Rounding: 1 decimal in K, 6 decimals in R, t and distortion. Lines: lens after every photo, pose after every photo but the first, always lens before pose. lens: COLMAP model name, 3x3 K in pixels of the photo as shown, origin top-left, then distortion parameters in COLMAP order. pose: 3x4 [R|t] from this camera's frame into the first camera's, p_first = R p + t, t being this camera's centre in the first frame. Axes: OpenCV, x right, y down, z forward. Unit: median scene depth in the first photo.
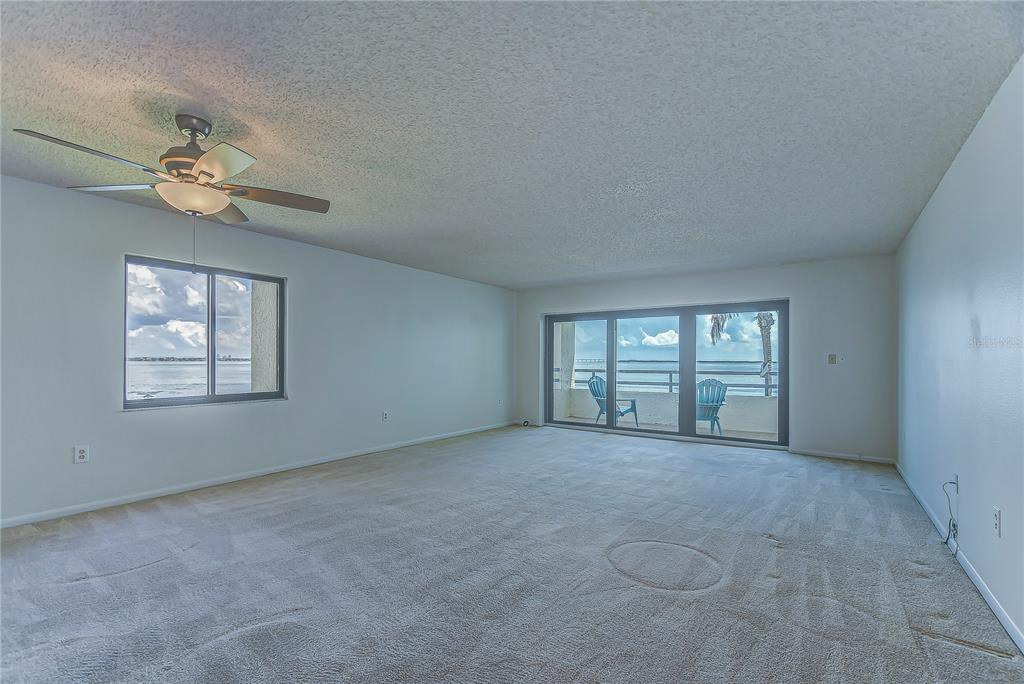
lens RADIAL K [[448.5, 0, 512.6], [0, 448.5, 358.7], [0, 0, 1]] dist [0.016908, -0.013454]
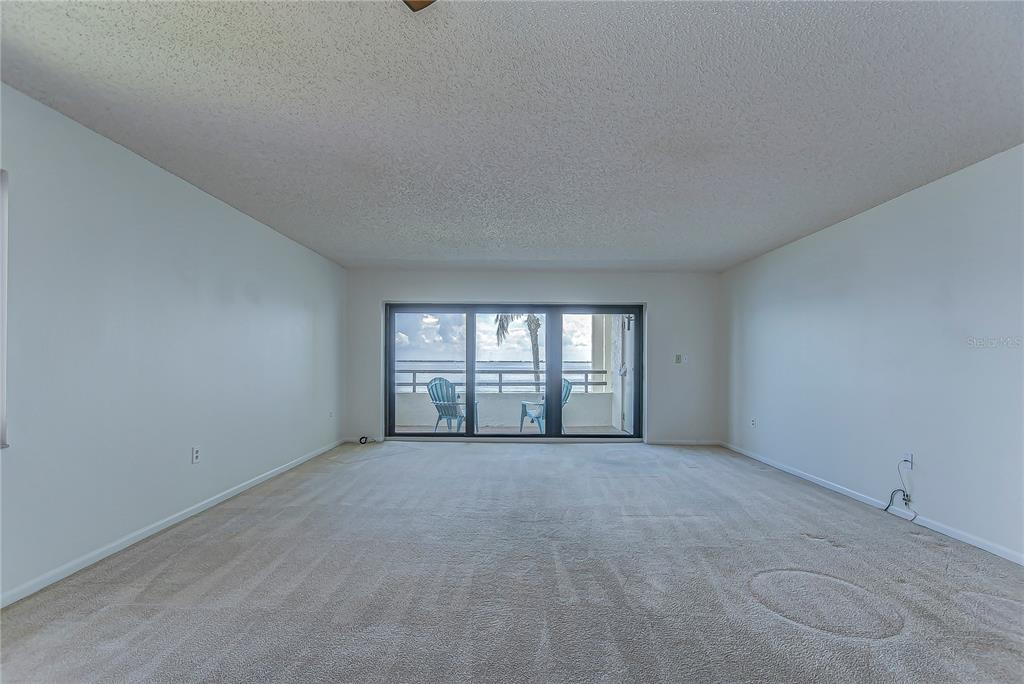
lens RADIAL K [[448.5, 0, 512.6], [0, 448.5, 358.7], [0, 0, 1]] dist [0.016908, -0.013454]
pose [[0.820469, 0.004192, 0.571676, -0.230834], [-0.004777, 0.999988, -0.000476, 0.002546], [-0.571671, -0.002340, 0.820480, 0.238202]]
